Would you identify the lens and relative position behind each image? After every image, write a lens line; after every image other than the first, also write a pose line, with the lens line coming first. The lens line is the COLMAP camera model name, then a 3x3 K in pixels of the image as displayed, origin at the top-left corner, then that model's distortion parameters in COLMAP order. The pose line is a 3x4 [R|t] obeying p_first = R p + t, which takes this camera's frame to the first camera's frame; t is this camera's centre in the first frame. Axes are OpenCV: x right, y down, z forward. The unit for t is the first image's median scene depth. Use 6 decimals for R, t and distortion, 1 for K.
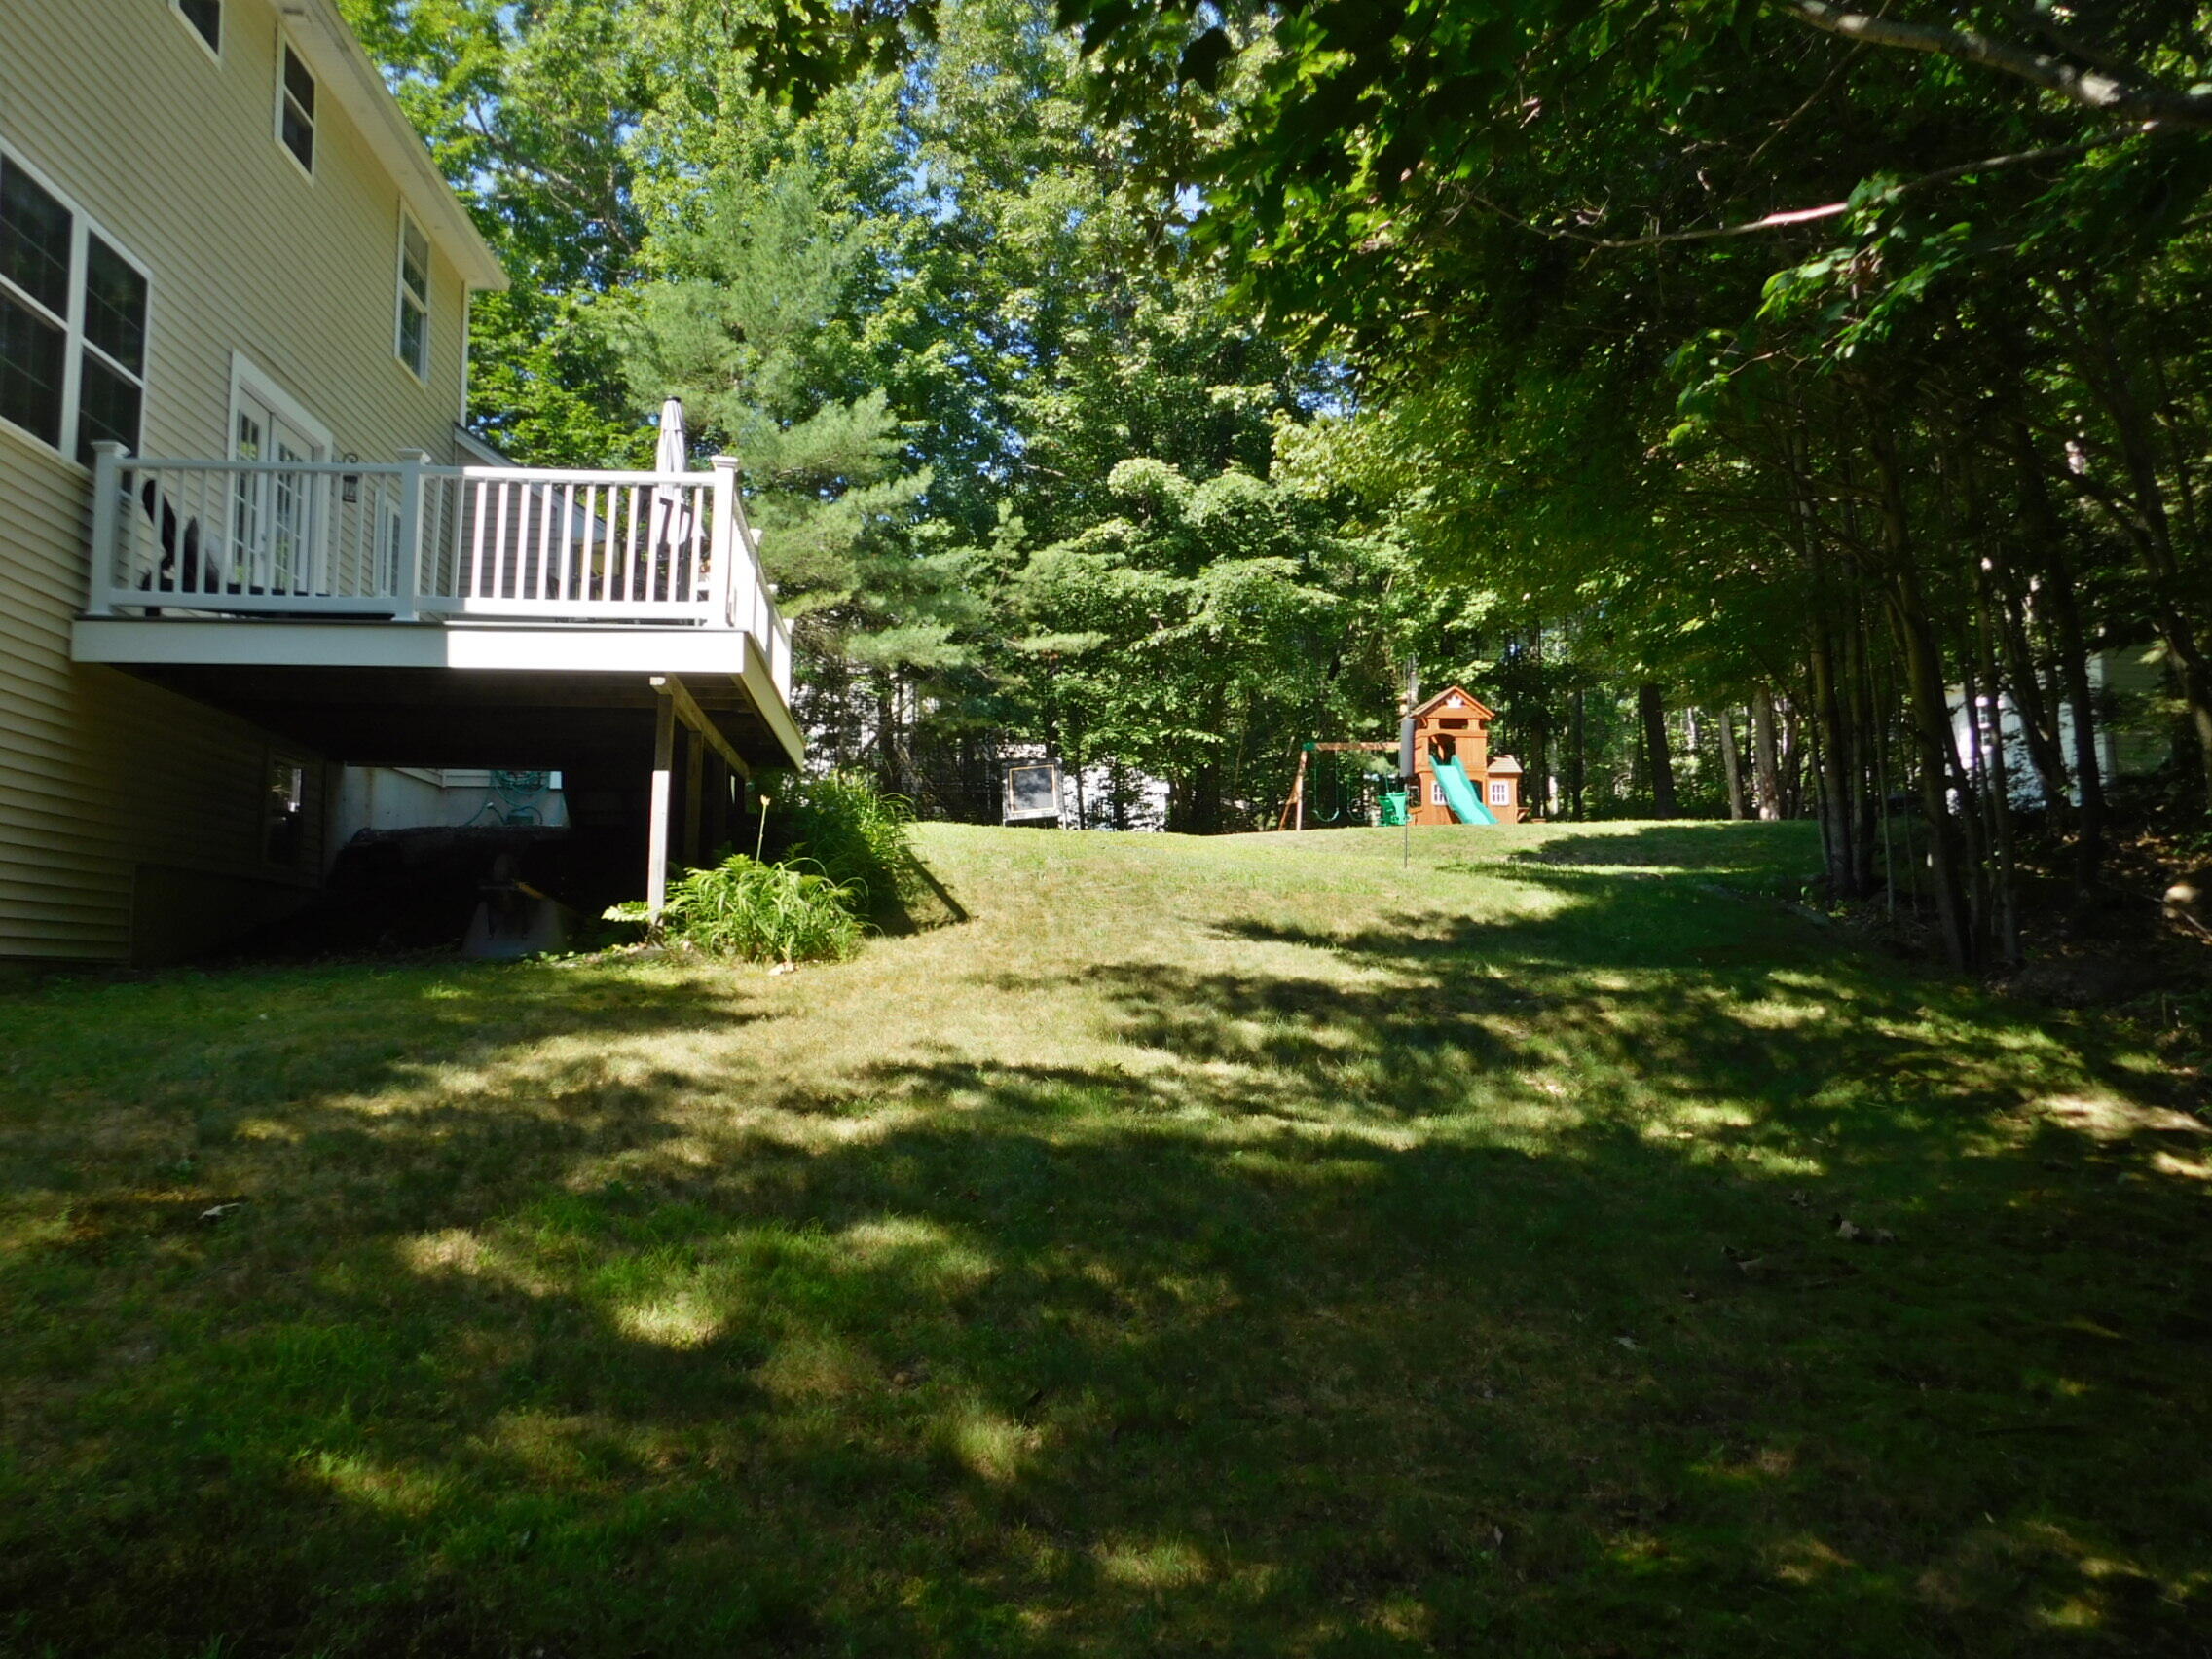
lens RADIAL K [[1815.7, 0, 1106.0], [0, 1815.7, 829.5], [0, 0, 1]] dist [0.005344, 0.004743]
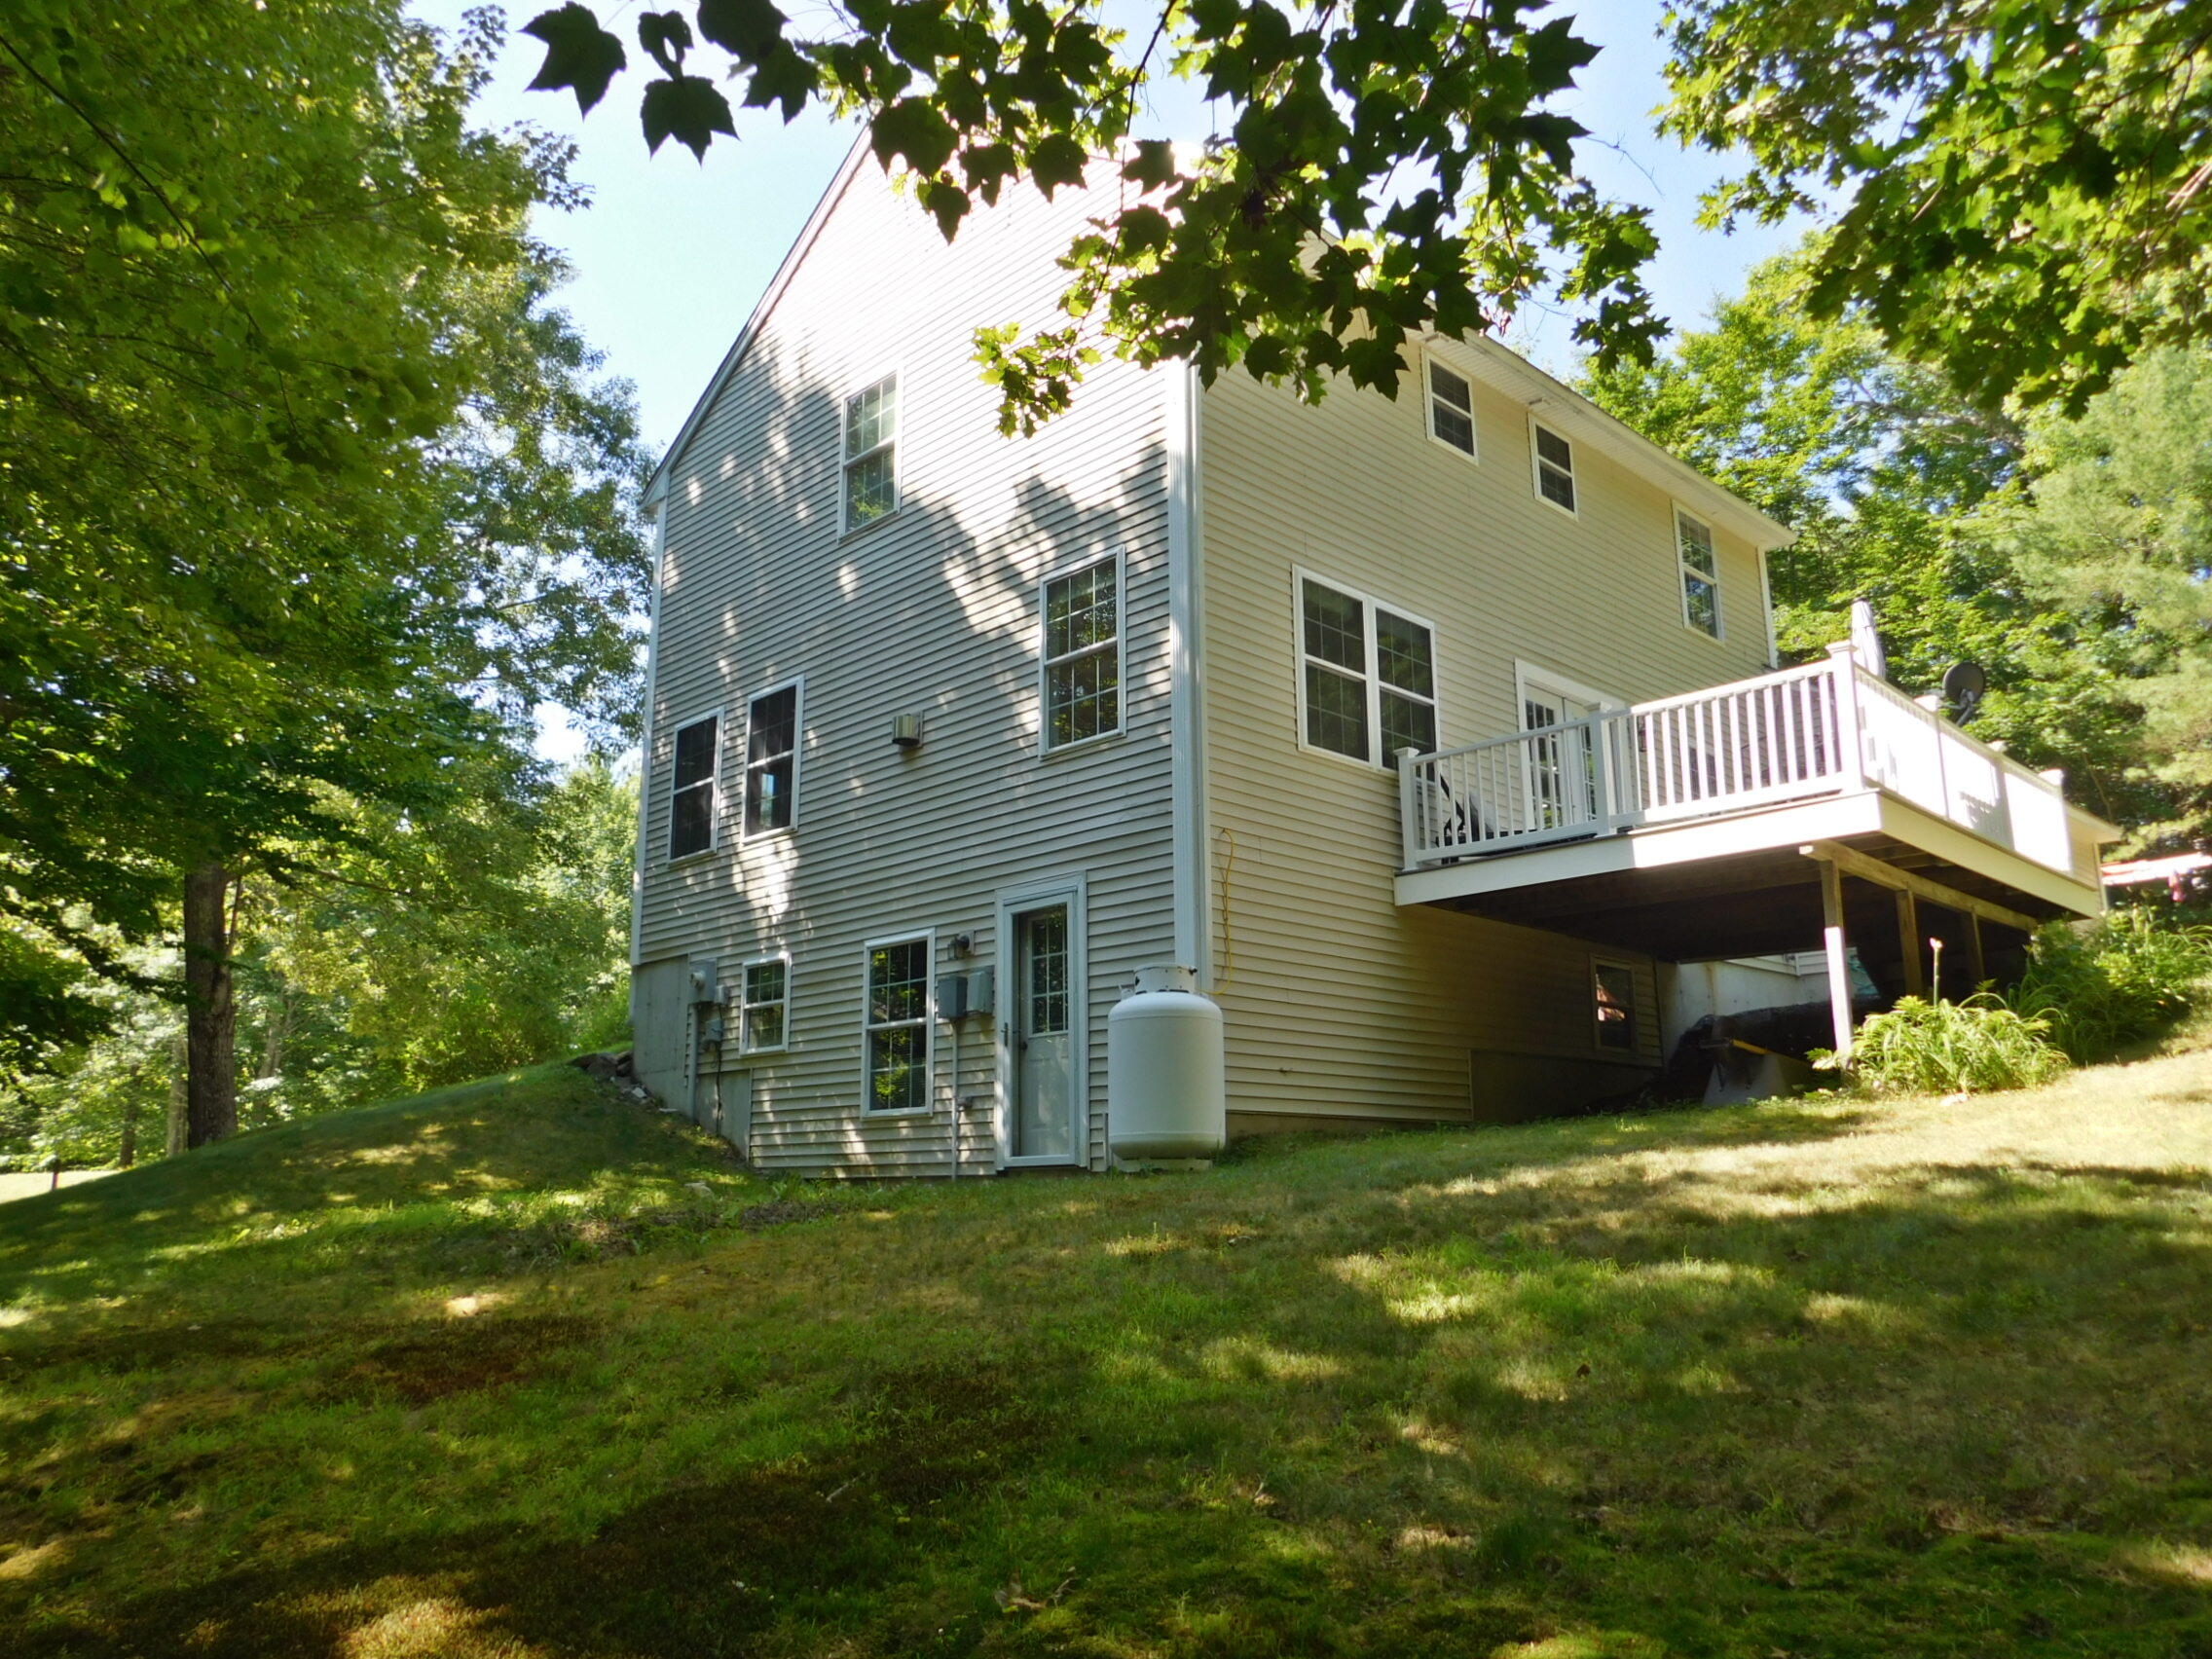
lens RADIAL K [[1622.8, 0, 1106.0], [0, 1622.8, 829.5], [0, 0, 1]] dist [-0.007277, -0.003849]
pose [[0.645697, -0.177453, -0.742688, 0.218669], [0.077180, 0.982808, -0.167725, 0.040629], [0.759683, 0.050979, 0.648292, 0.011816]]
